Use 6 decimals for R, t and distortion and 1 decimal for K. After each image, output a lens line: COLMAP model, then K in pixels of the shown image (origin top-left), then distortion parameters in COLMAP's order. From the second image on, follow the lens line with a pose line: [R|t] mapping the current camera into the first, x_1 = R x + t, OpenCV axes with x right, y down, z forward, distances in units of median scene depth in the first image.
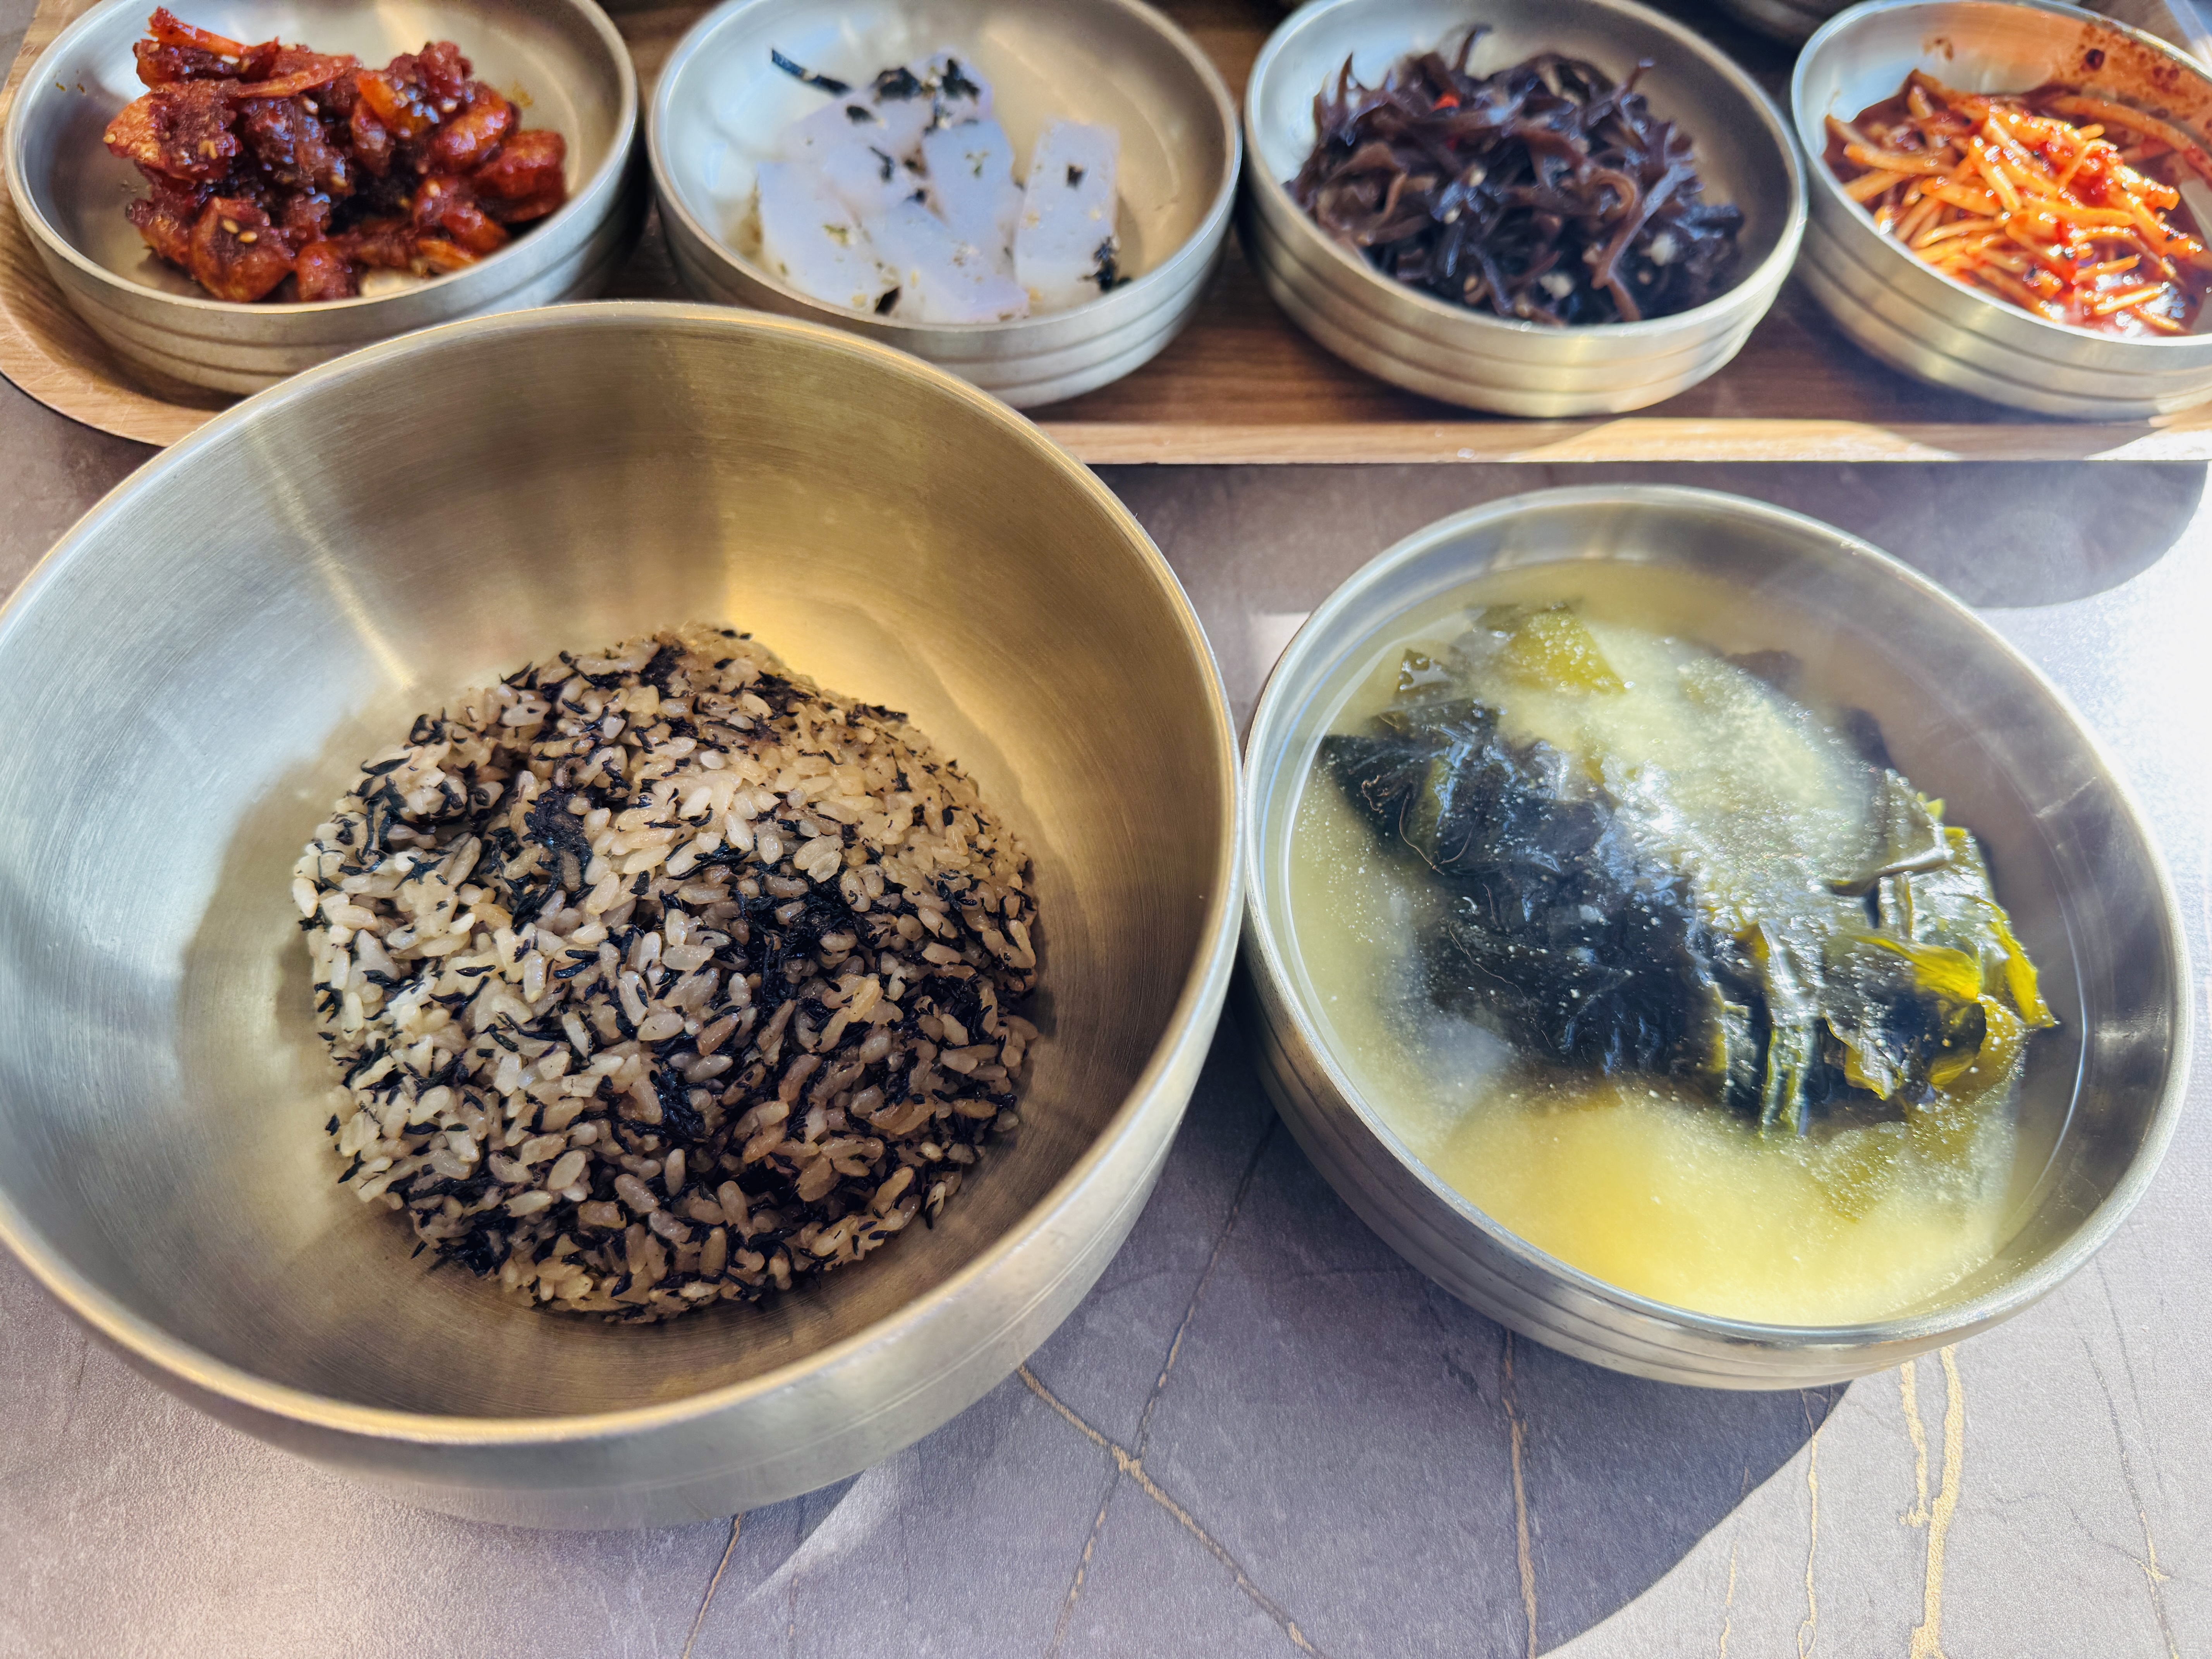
lens RADIAL K [[1550.4, 0, 1090.3], [0, 1550.4, 833.2], [0, 0, 1]] dist [-0.007189, -0.023016]
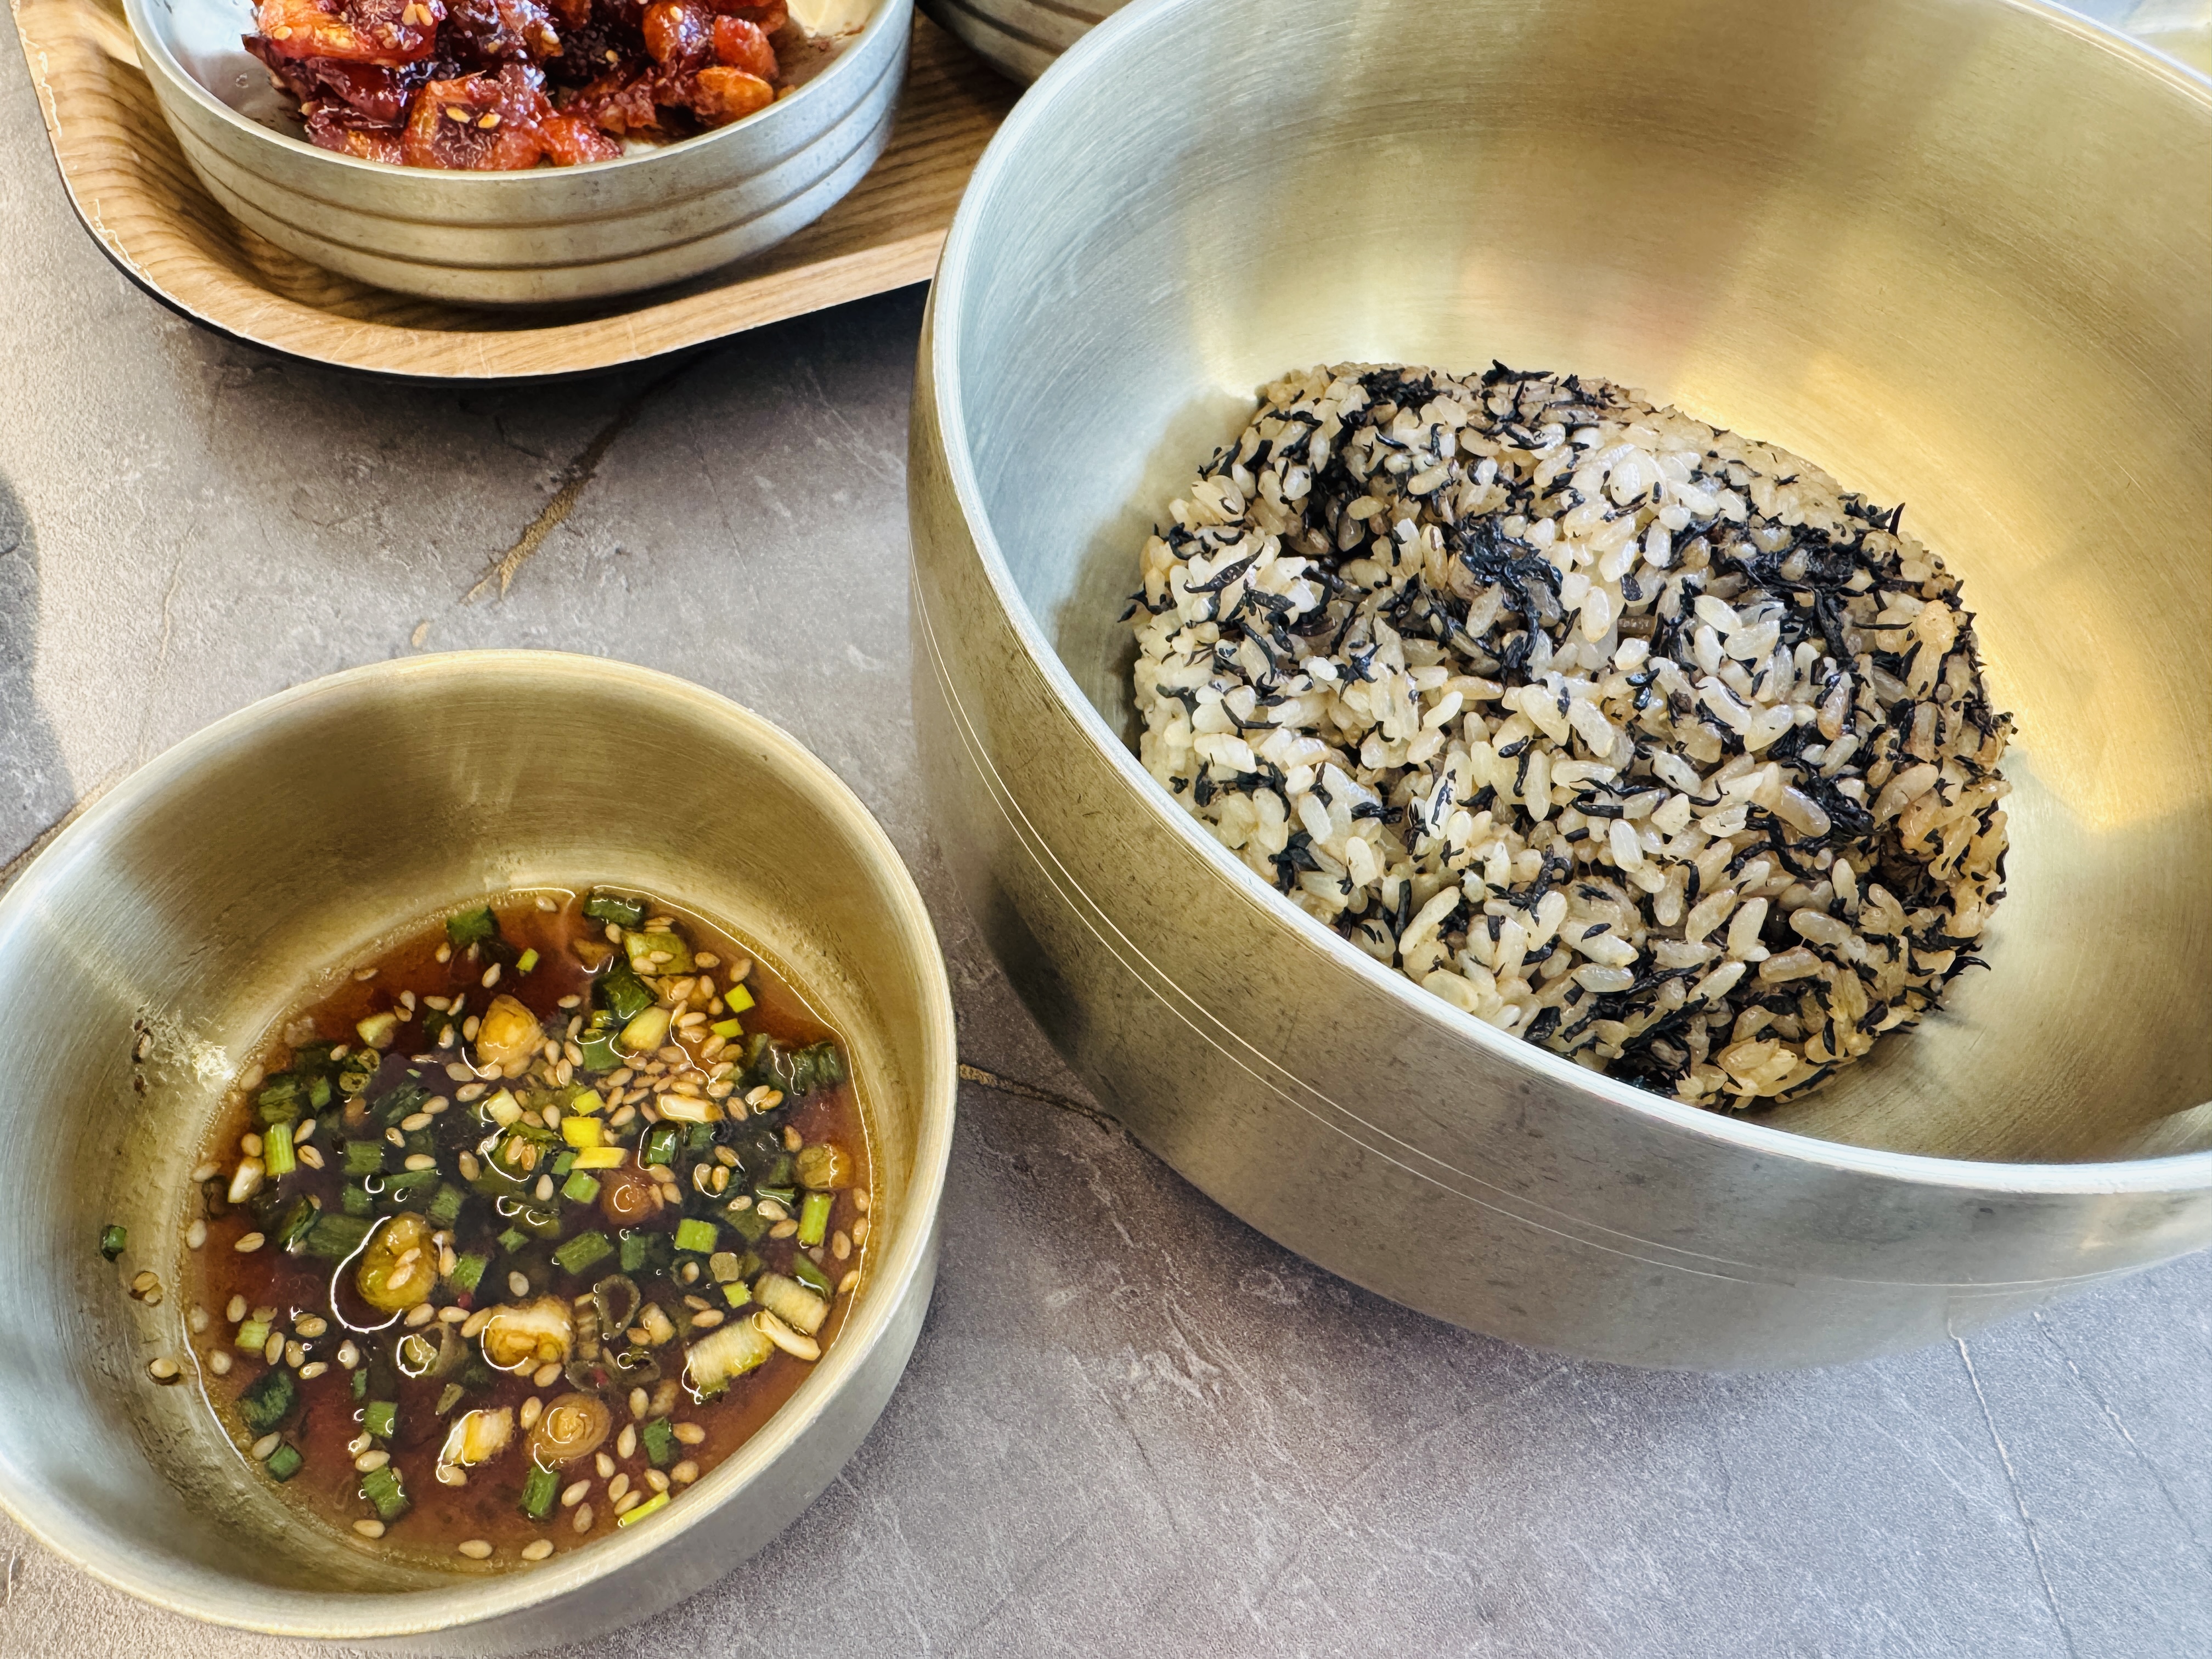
lens RADIAL K [[1550.4, 0, 1106.9], [0, 1550.4, 832.0], [0, 0, 1]] dist [-0.007189, -0.023016]
pose [[0.927822, -0.341641, 0.149759, -0.702792], [0.335577, 0.939778, 0.064846, 0.007958], [-0.162894, -0.009910, 0.986594, 0.247472]]
